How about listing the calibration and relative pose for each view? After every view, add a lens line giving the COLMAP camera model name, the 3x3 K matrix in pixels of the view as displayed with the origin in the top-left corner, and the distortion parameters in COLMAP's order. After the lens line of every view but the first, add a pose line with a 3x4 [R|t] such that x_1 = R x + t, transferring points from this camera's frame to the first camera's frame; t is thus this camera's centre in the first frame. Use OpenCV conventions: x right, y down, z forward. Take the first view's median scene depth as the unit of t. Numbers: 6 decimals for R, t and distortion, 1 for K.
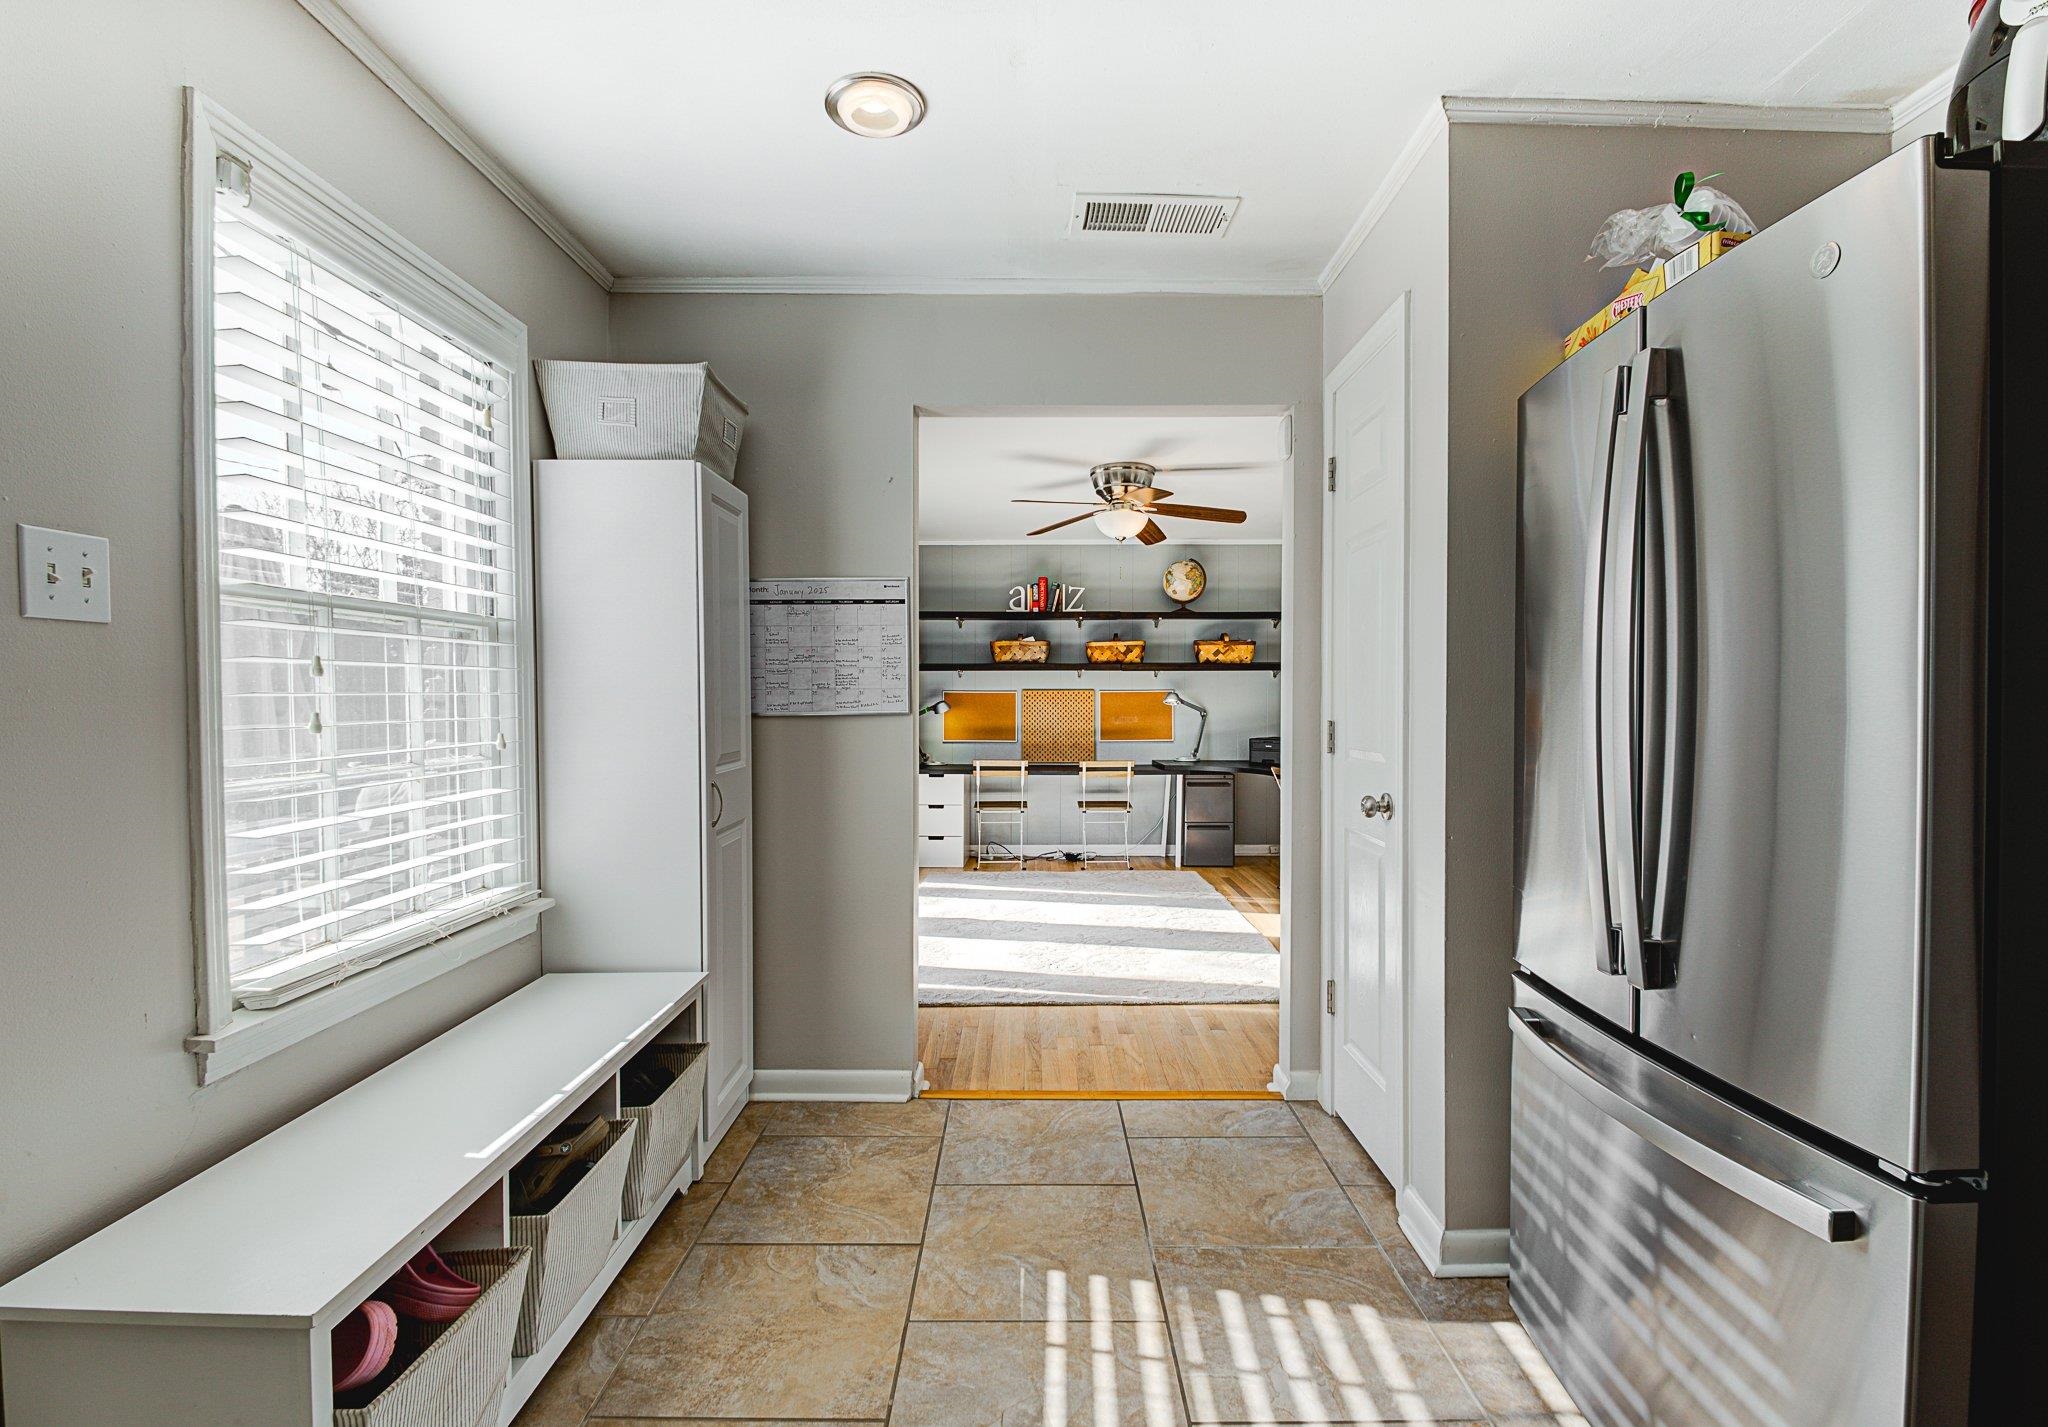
lens RADIAL K [[950.3, 0, 1030.4], [0, 950.3, 723.1], [0, 0, 1]] dist [-0.001854, -0.000343]
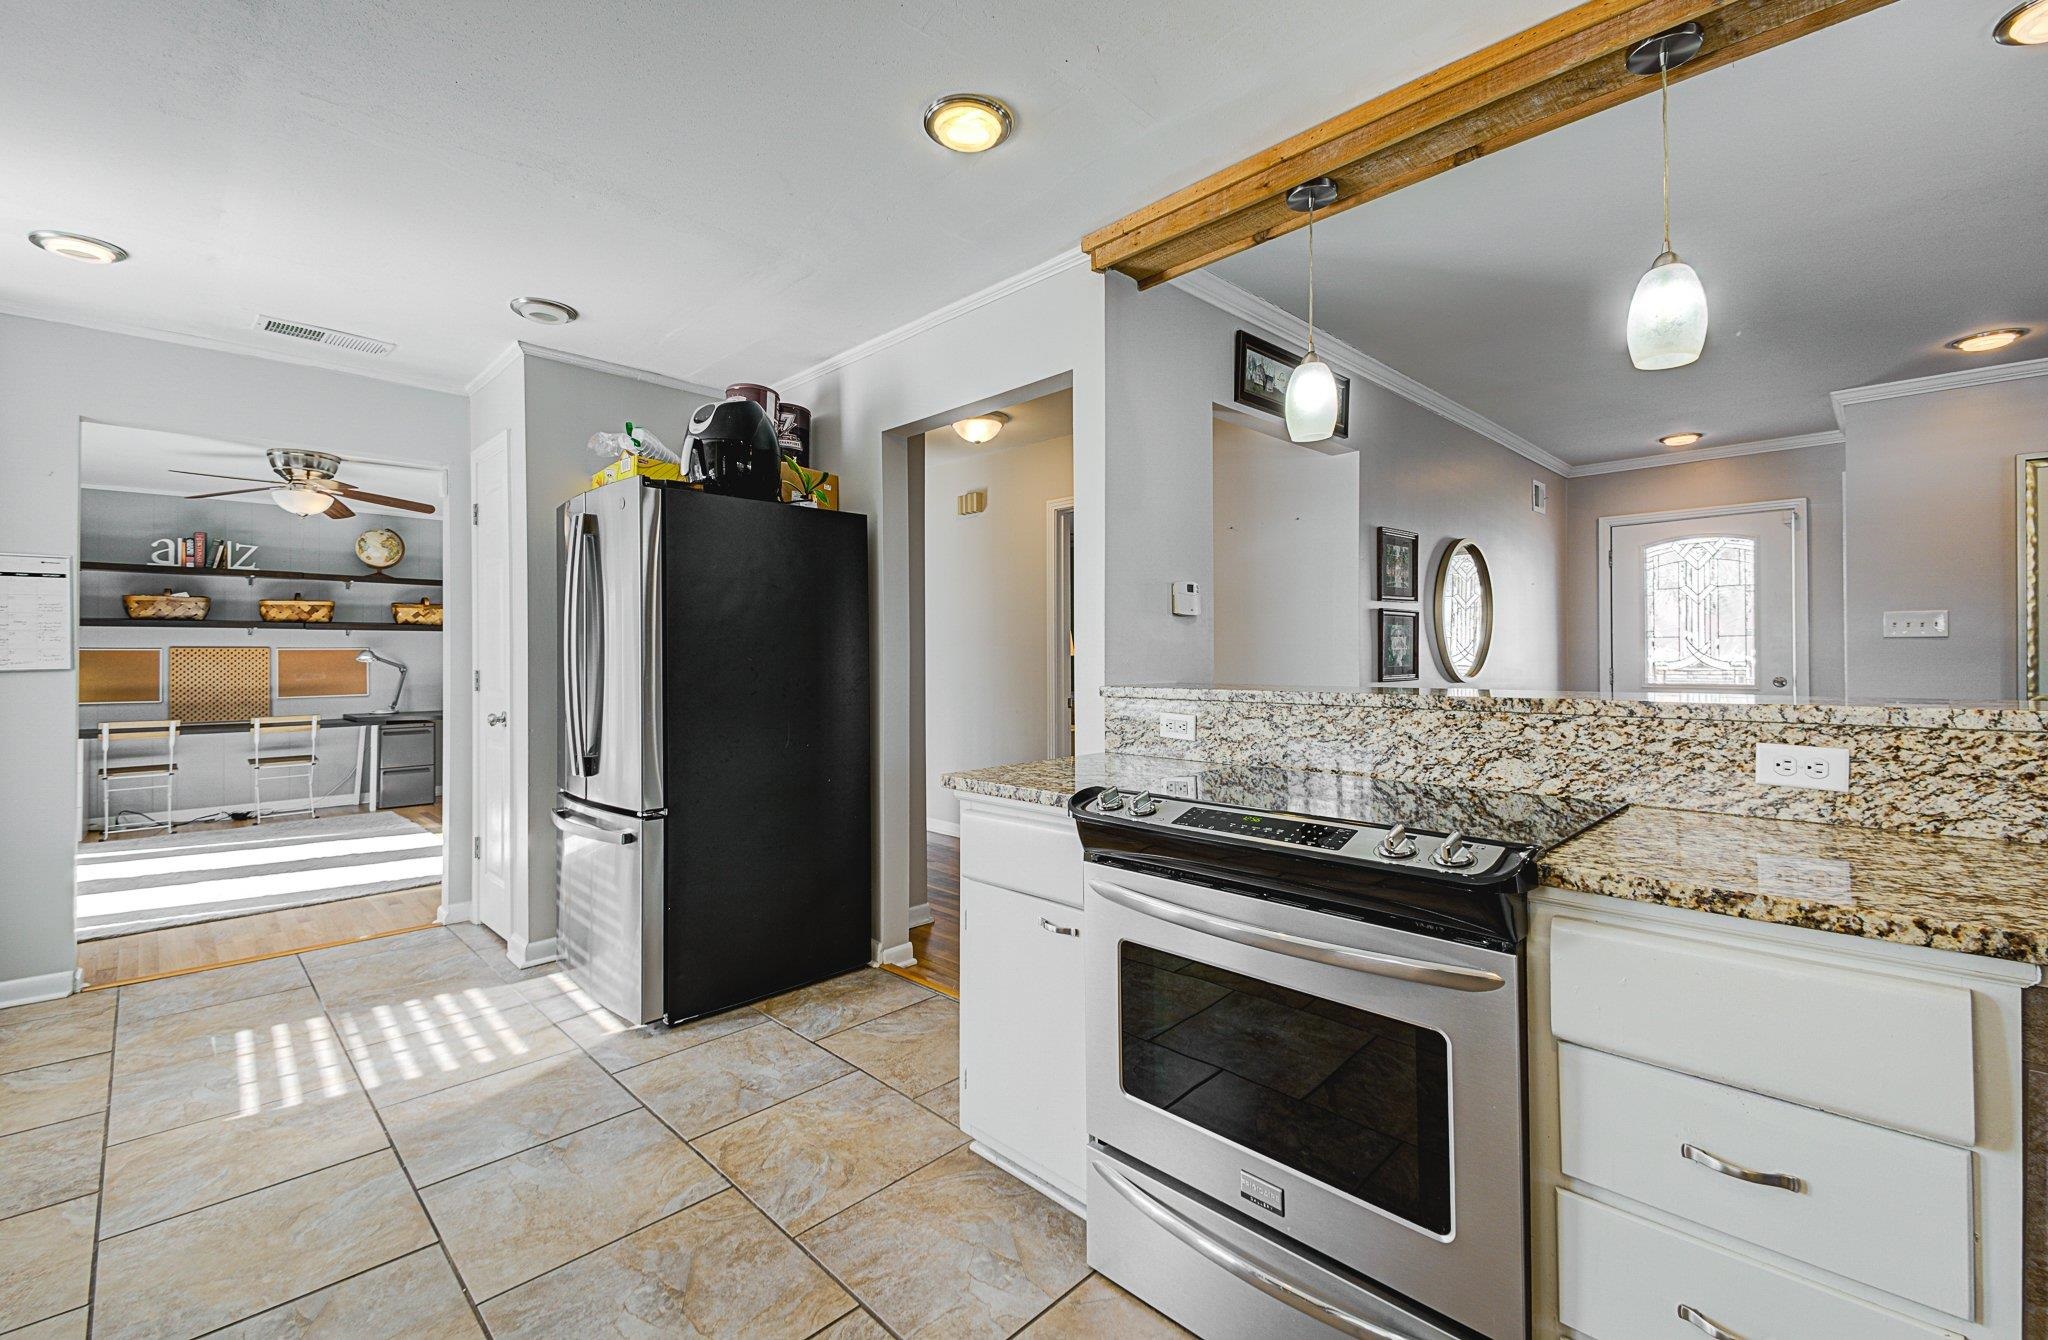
lens RADIAL K [[854.5, 0, 1038.8], [0, 854.5, 648.2], [0, 0, 1]] dist [0.006694, -0.007642]
pose [[0.695730, 0.002683, 0.718298, -0.018592], [0.021570, 0.999464, -0.024626, 0.006249], [-0.717979, 0.032627, 0.695299, -0.238243]]
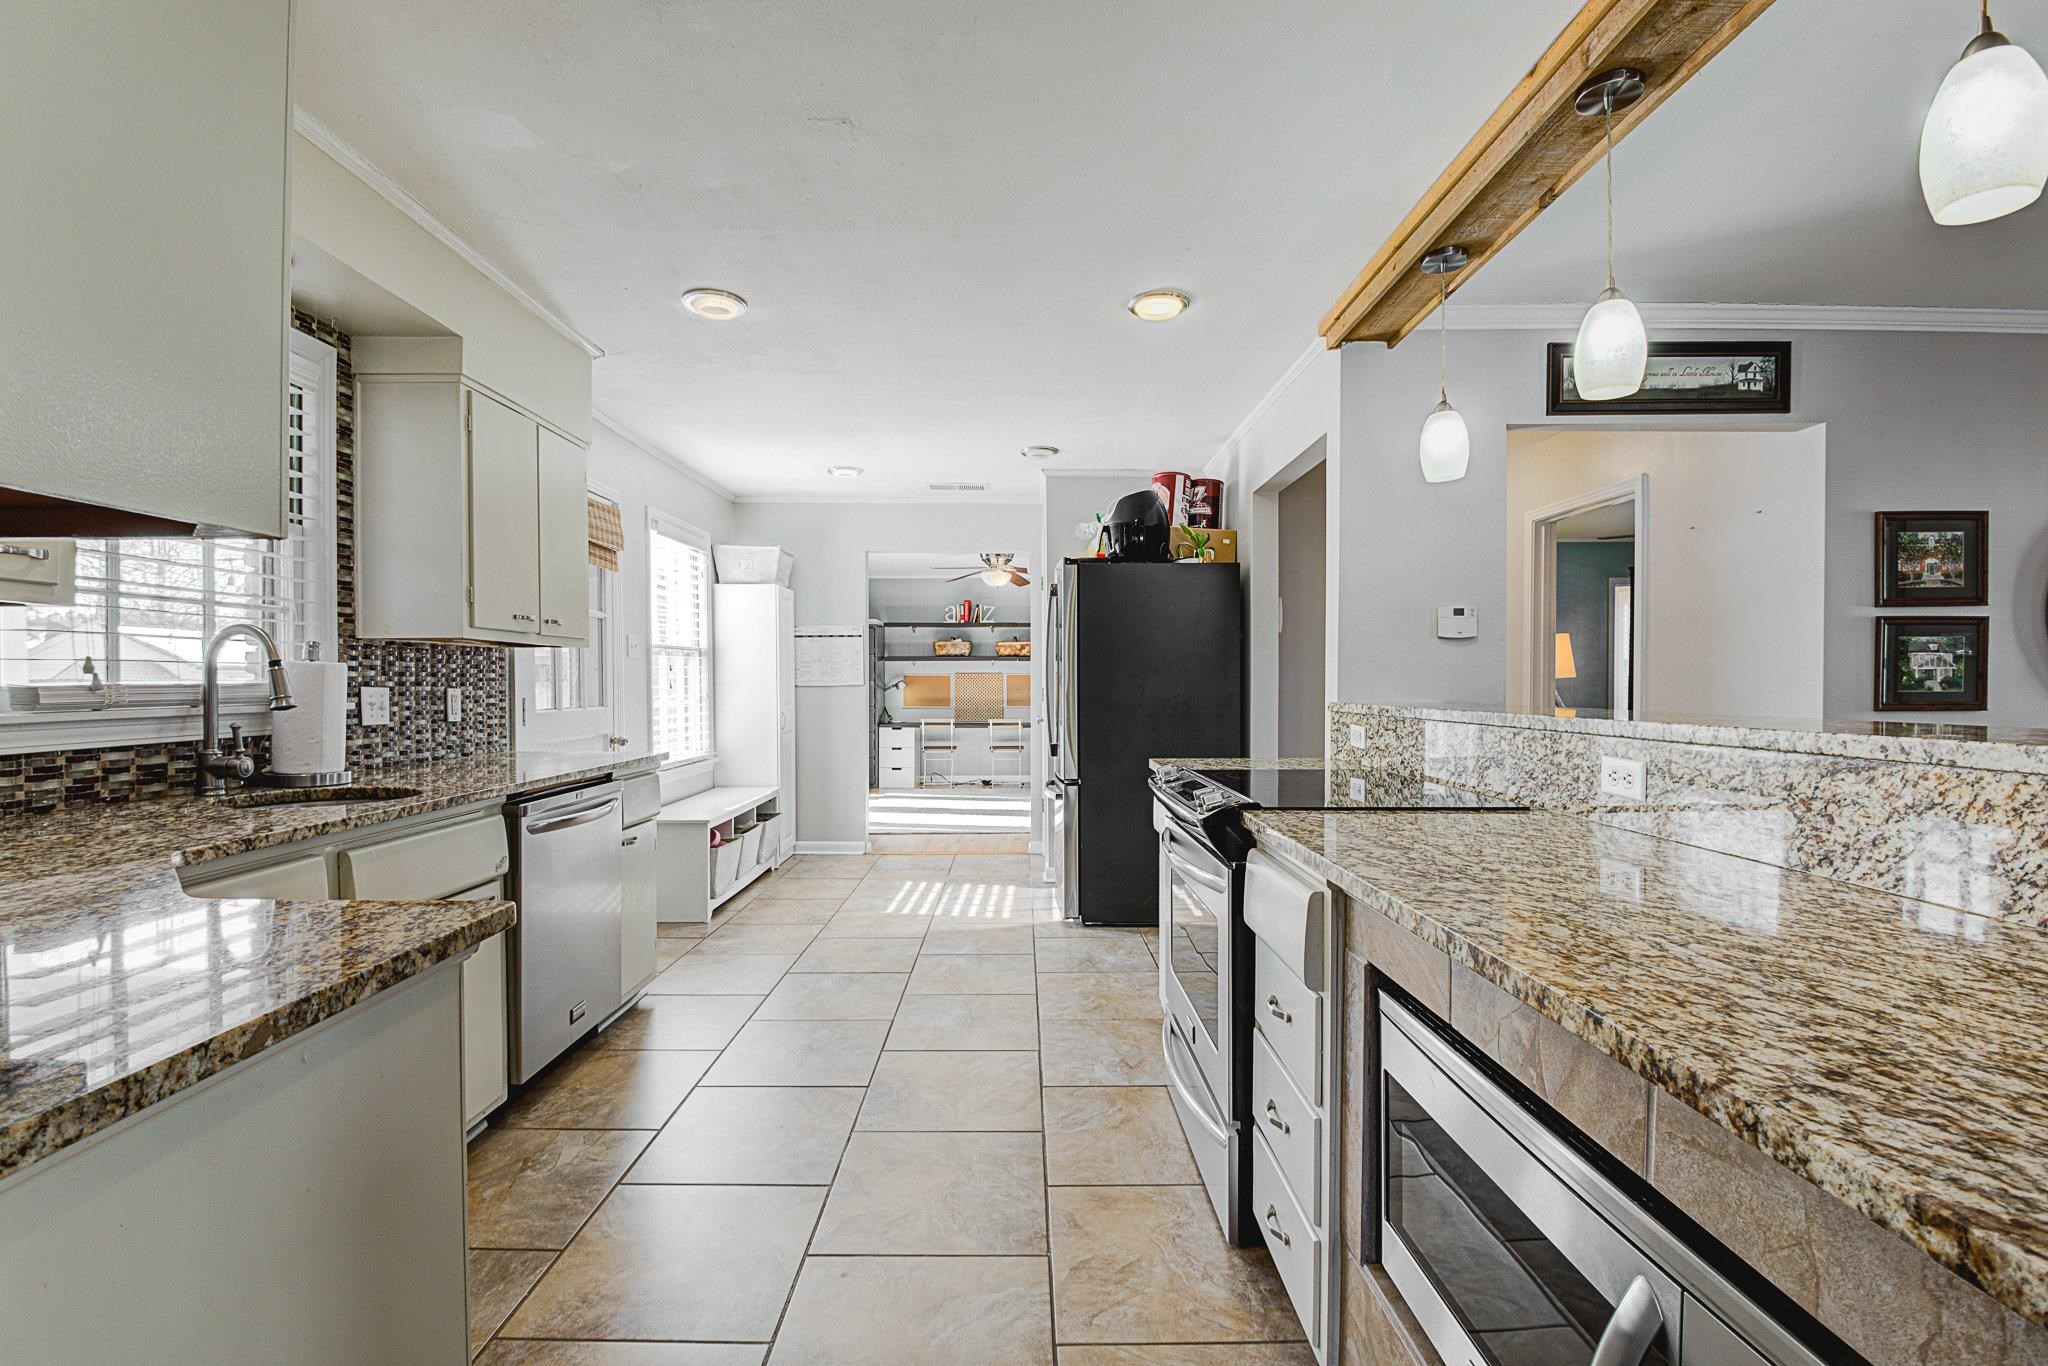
lens RADIAL K [[861.8, 0, 1023.2], [0, 861.8, 697.3], [0, 0, 1]] dist [-0.003876, -0.000537]
pose [[0.999845, -0.002793, 0.017368, 0.084128], [0.002900, 0.999977, -0.006130, 0.012990], [-0.017351, 0.006179, 0.999830, -0.413304]]
